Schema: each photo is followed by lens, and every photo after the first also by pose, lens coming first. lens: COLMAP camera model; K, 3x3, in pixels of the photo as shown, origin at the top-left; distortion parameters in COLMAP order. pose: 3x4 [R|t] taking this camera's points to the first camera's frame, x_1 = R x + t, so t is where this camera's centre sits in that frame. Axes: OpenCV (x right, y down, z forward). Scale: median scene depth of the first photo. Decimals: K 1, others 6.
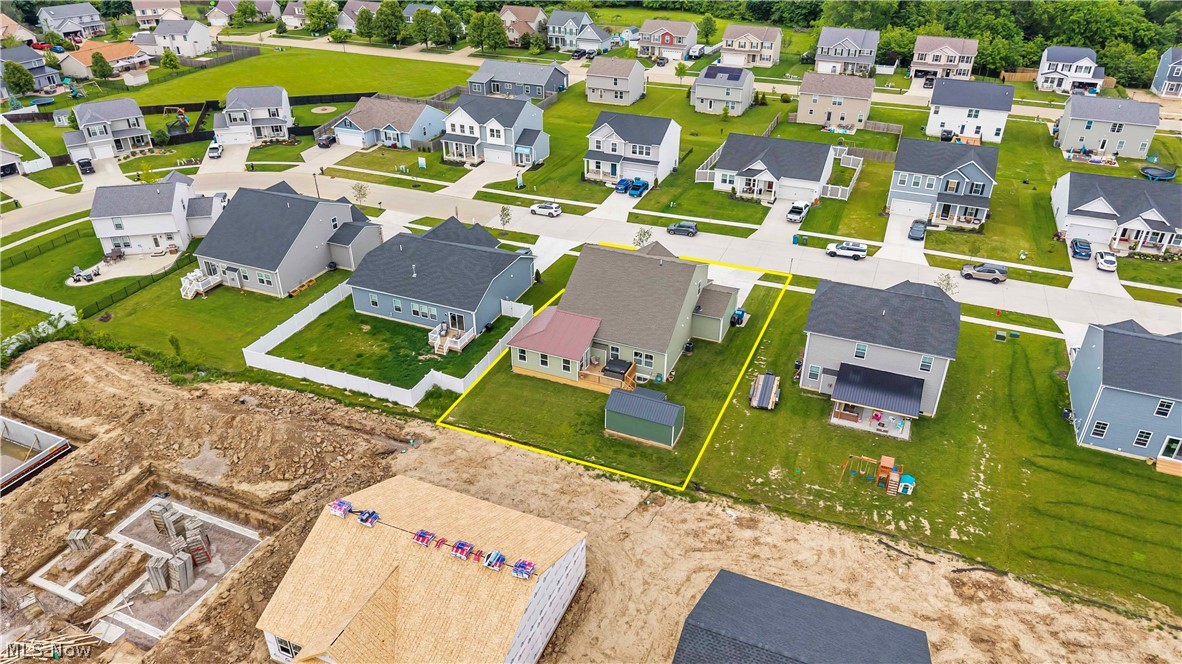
lens RADIAL K [[783.5, 0, 591.0], [0, 783.5, 332.0], [0, 0, 1]] dist [0.101192, -0.137636]
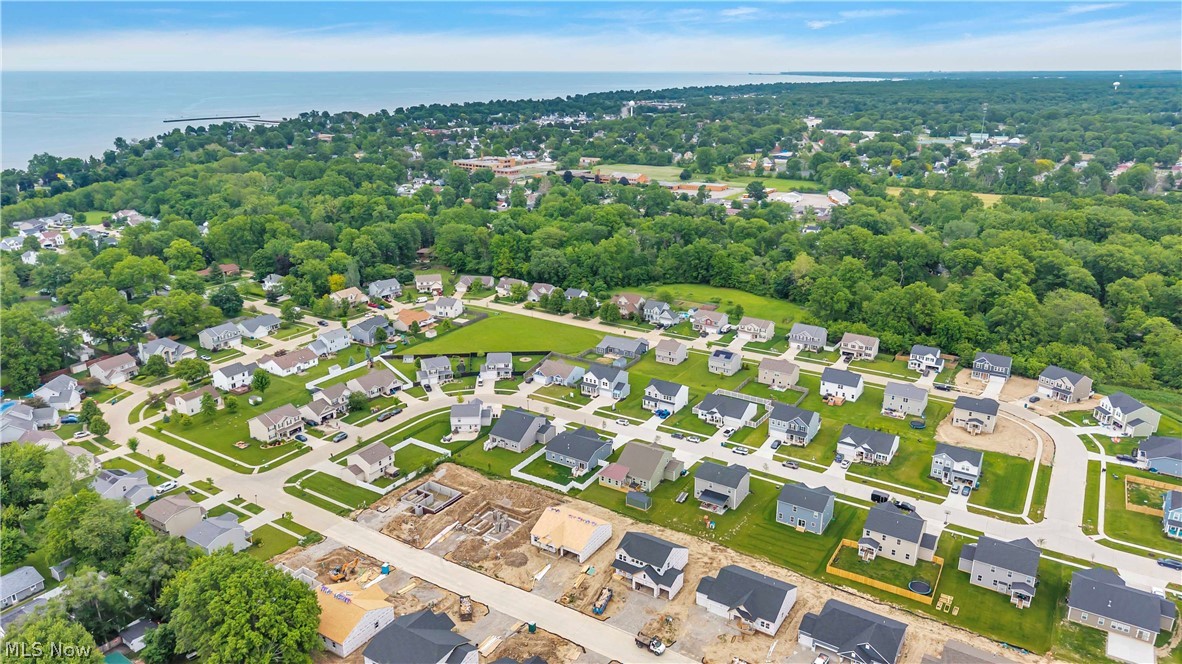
lens RADIAL K [[783.5, 0, 591.0], [0, 783.5, 332.0], [0, 0, 1]] dist [0.101192, -0.137636]
pose [[0.985696, 0.050787, -0.160700, 0.211587], [-0.083288, 0.975734, -0.202500, 0.062975], [0.146516, 0.212988, 0.966007, -1.325795]]
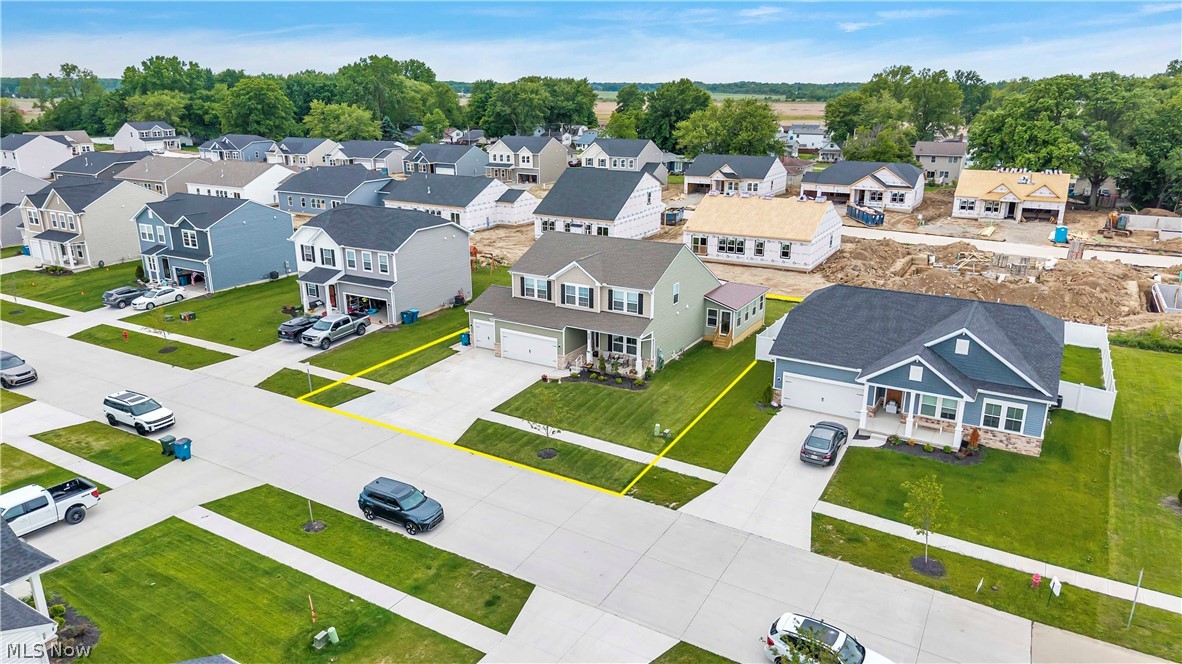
lens RADIAL K [[783.5, 0, 591.0], [0, 783.5, 332.0], [0, 0, 1]] dist [0.101192, -0.137636]
pose [[-0.992373, -0.035114, 0.118166, -0.007875], [0.064758, 0.667157, 0.742097, -0.421847], [-0.104893, 0.744089, -0.659794, 1.104351]]
